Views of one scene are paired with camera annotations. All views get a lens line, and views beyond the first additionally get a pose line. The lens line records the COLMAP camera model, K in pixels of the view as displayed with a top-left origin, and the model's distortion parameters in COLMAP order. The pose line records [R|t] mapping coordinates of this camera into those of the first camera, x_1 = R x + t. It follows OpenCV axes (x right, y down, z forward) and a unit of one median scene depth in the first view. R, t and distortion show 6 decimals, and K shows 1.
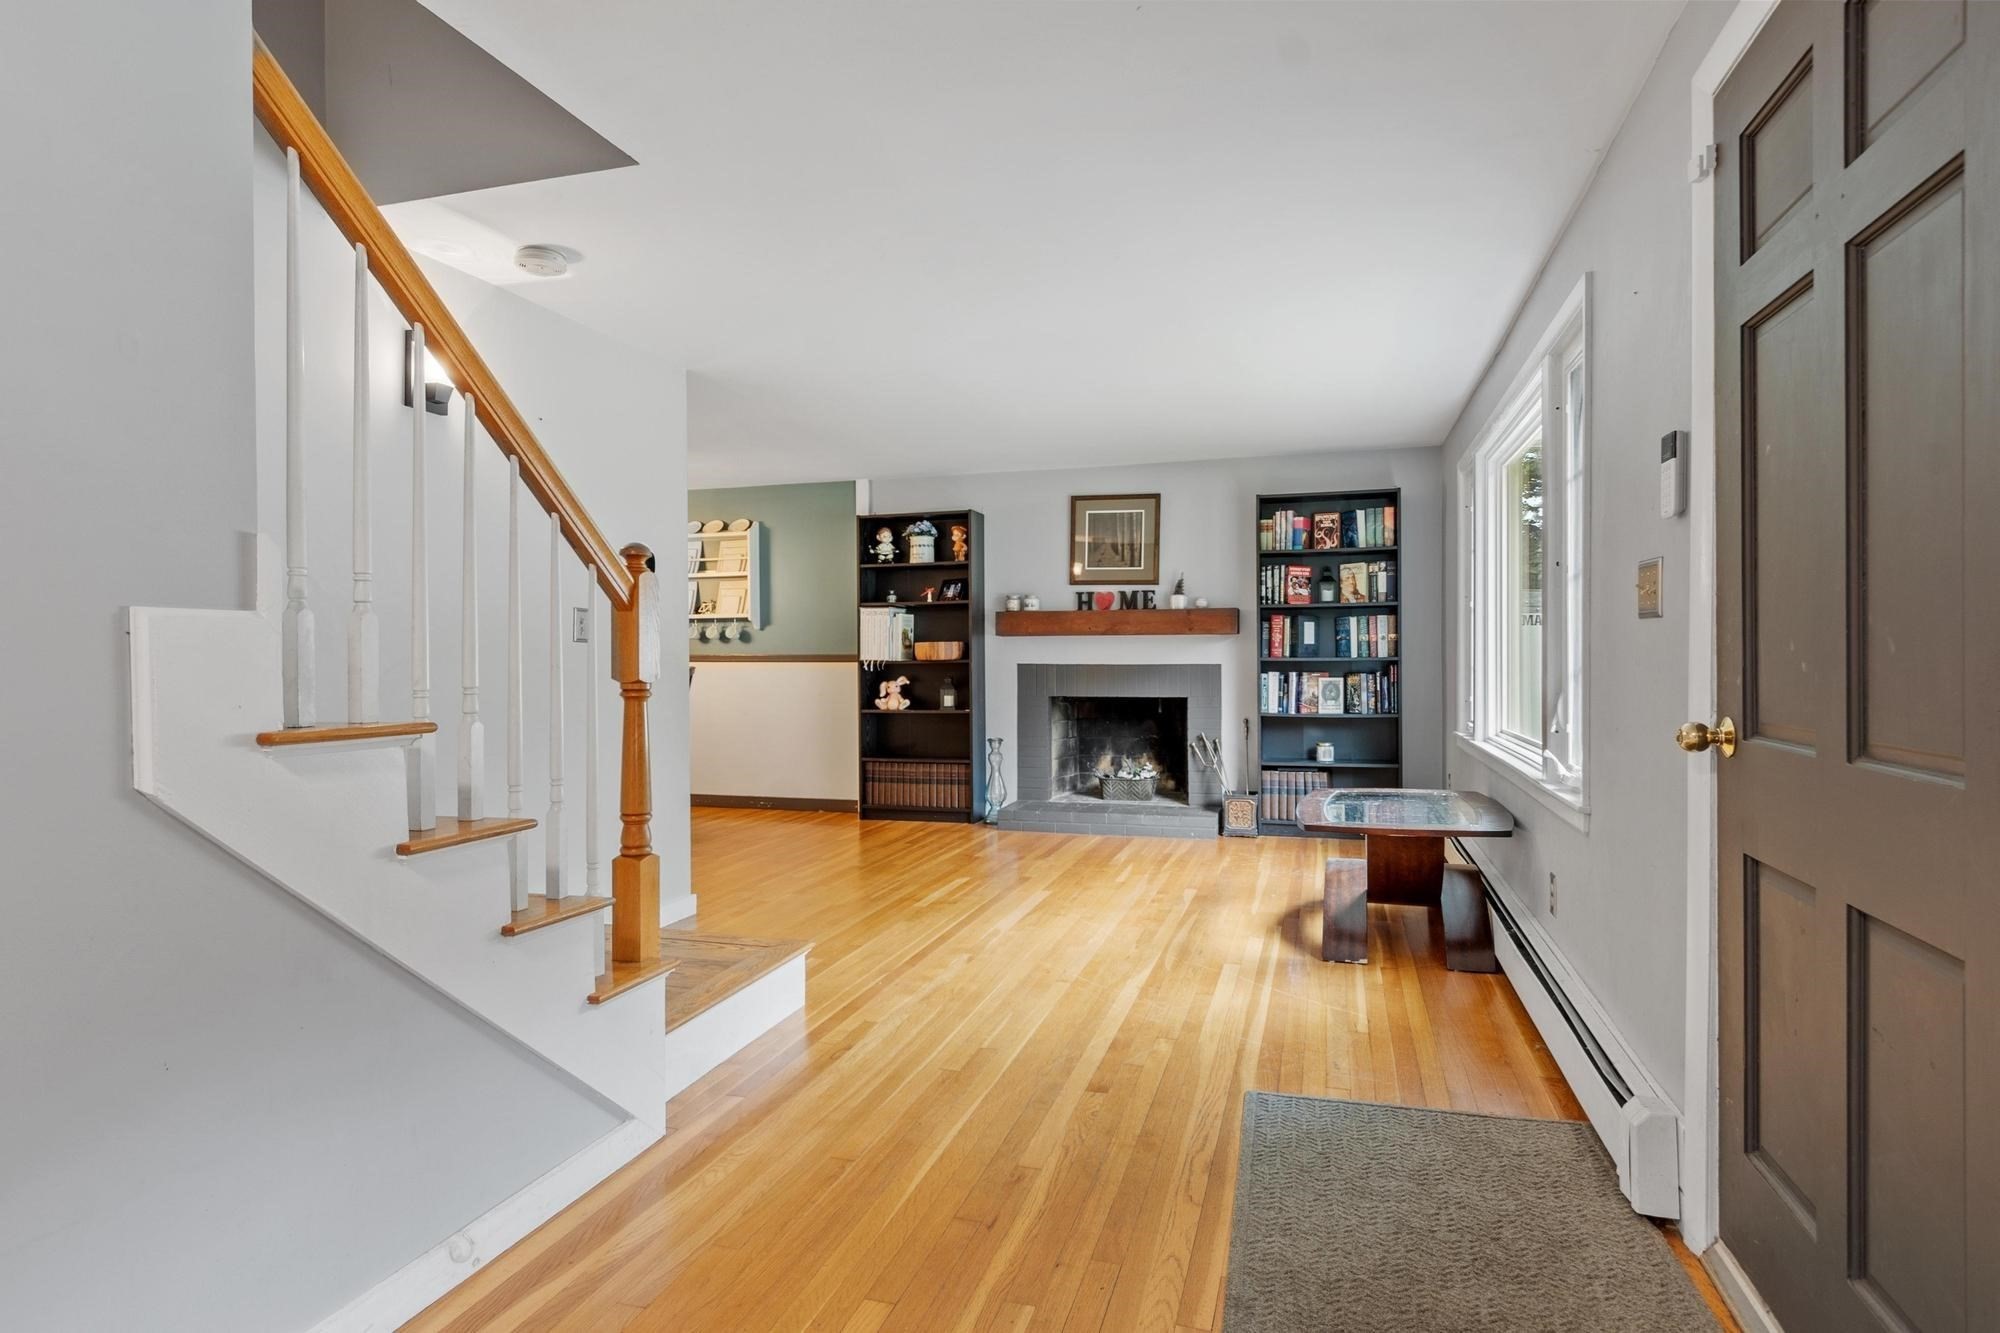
lens RADIAL K [[996.1, 0, 1000.0], [0, 996.1, 666.5], [0, 0, 1]] dist [0.001002, 0.000033]
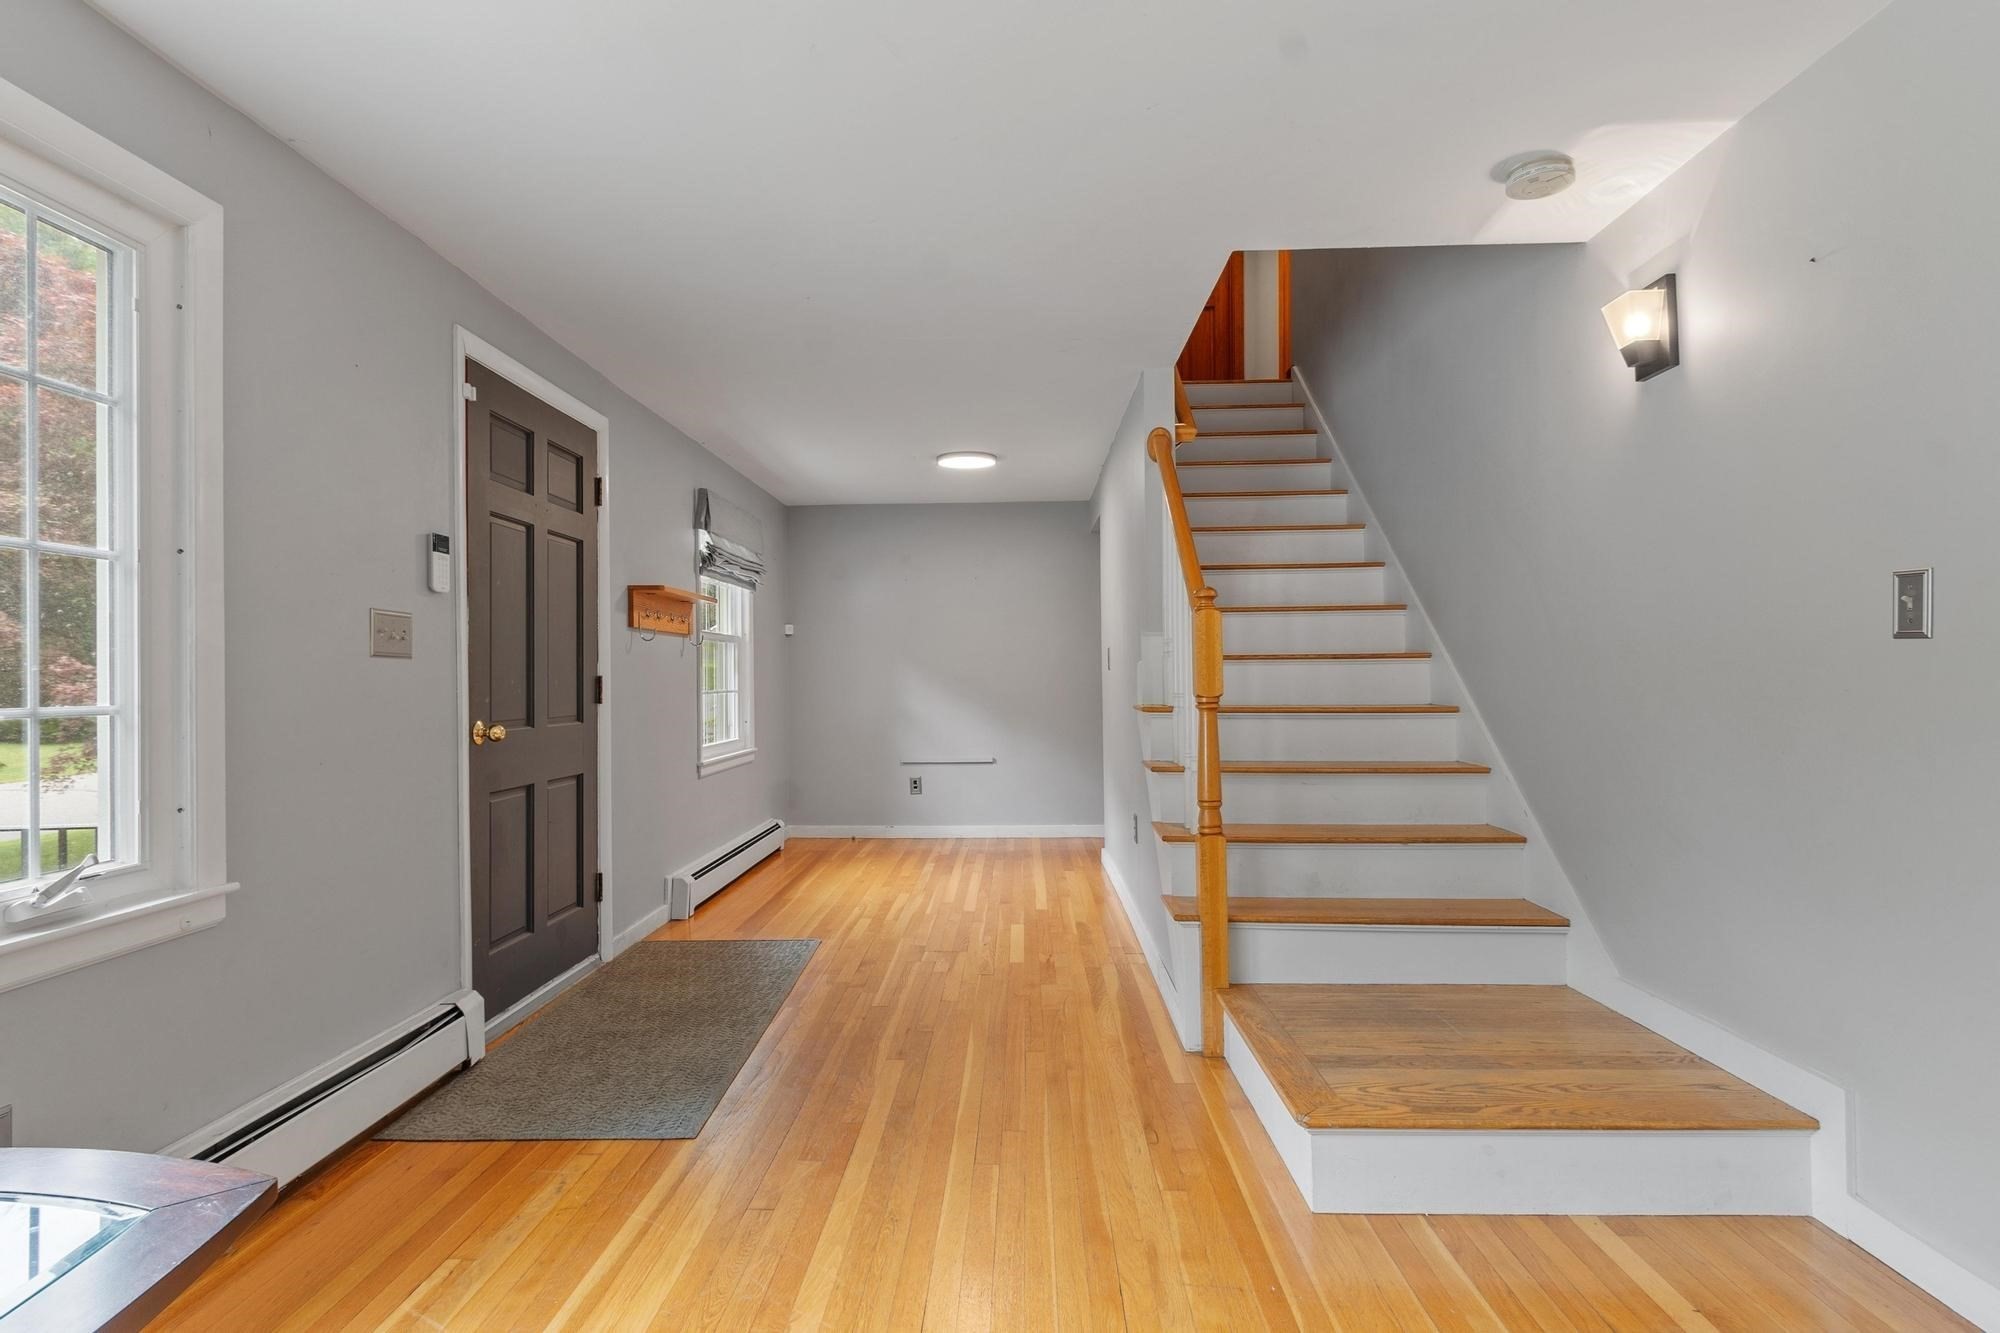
lens RADIAL K [[1032.1, 0, 1000.0], [0, 1032.1, 666.5], [0, 0, 1]] dist [0.002673, 0.000705]
pose [[-0.962104, 0.010329, -0.272487, 0.229593], [0.010596, 0.999944, 0.000492, -0.026317], [0.272477, -0.002414, -0.962159, 2.031562]]
